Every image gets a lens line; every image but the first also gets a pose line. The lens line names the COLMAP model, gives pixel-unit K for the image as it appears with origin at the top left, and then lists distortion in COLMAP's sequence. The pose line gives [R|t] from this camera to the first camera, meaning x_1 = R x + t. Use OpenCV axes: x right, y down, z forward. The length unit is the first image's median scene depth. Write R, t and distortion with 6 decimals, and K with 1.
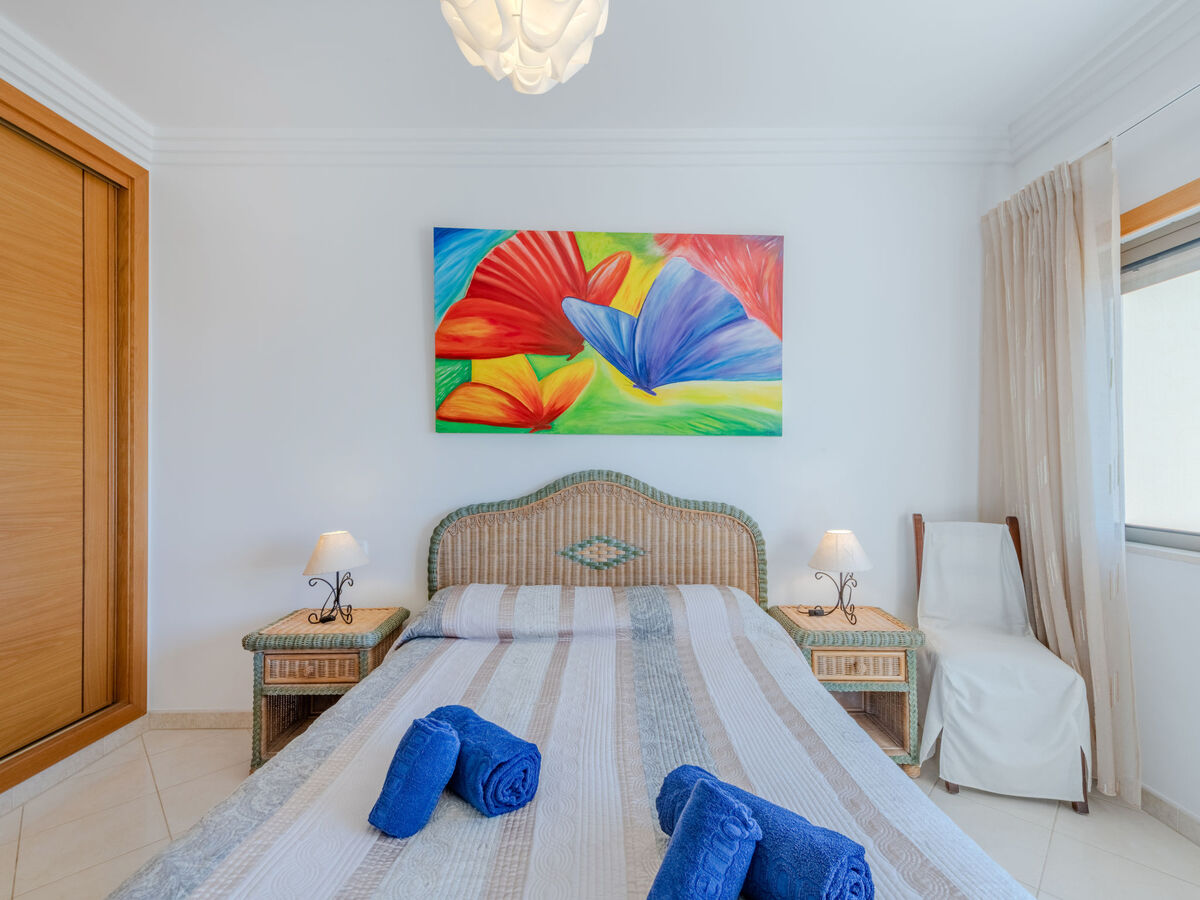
lens RADIAL K [[532.6, 0, 607.7], [0, 532.6, 456.4], [0, 0, 1]] dist [0.021035, -0.005380]
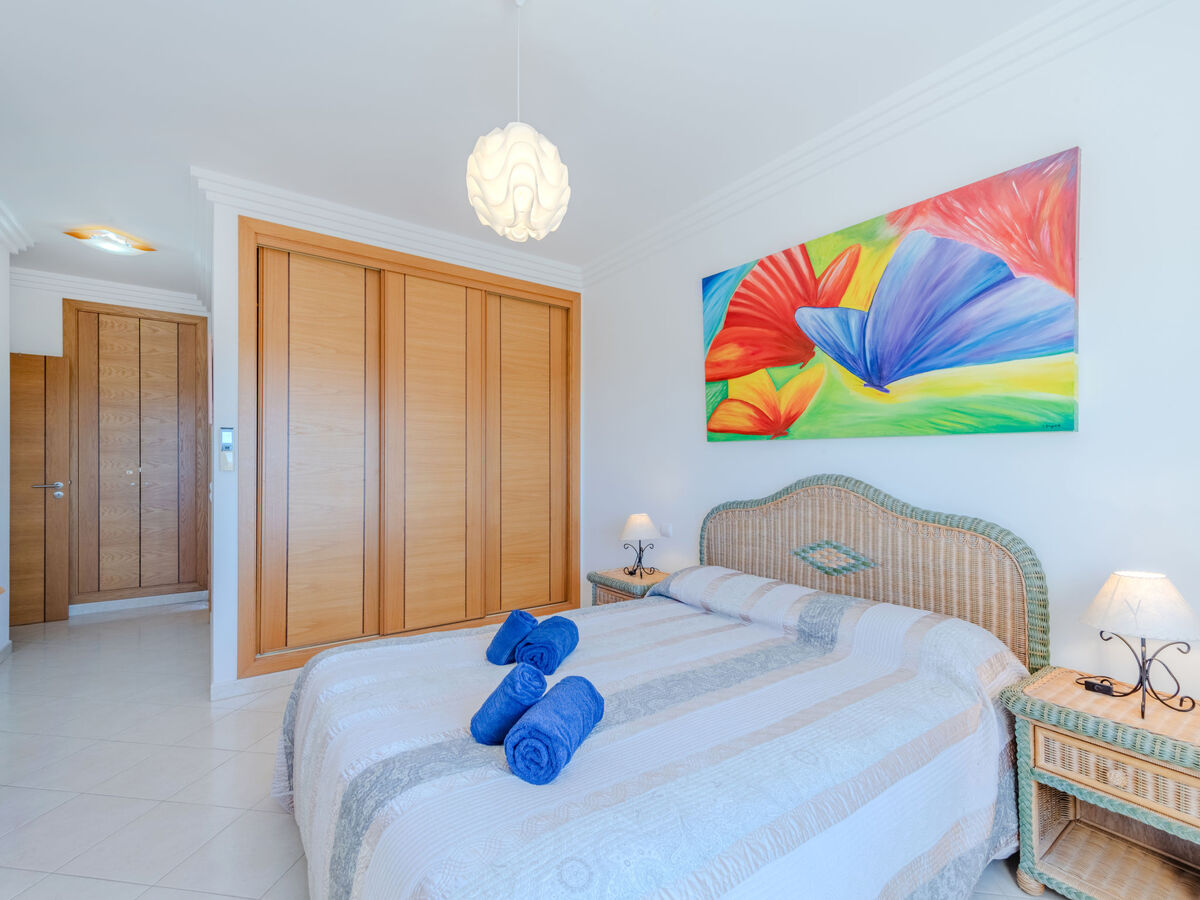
lens RADIAL K [[532.6, 0, 611.2], [0, 532.6, 459.9], [0, 0, 1]] dist [0.021035, -0.005380]
pose [[0.592272, -0.005484, -0.805719, 0.546257], [0.006116, 0.999979, -0.002311, -0.001474], [0.805715, -0.003559, 0.592293, 0.084507]]
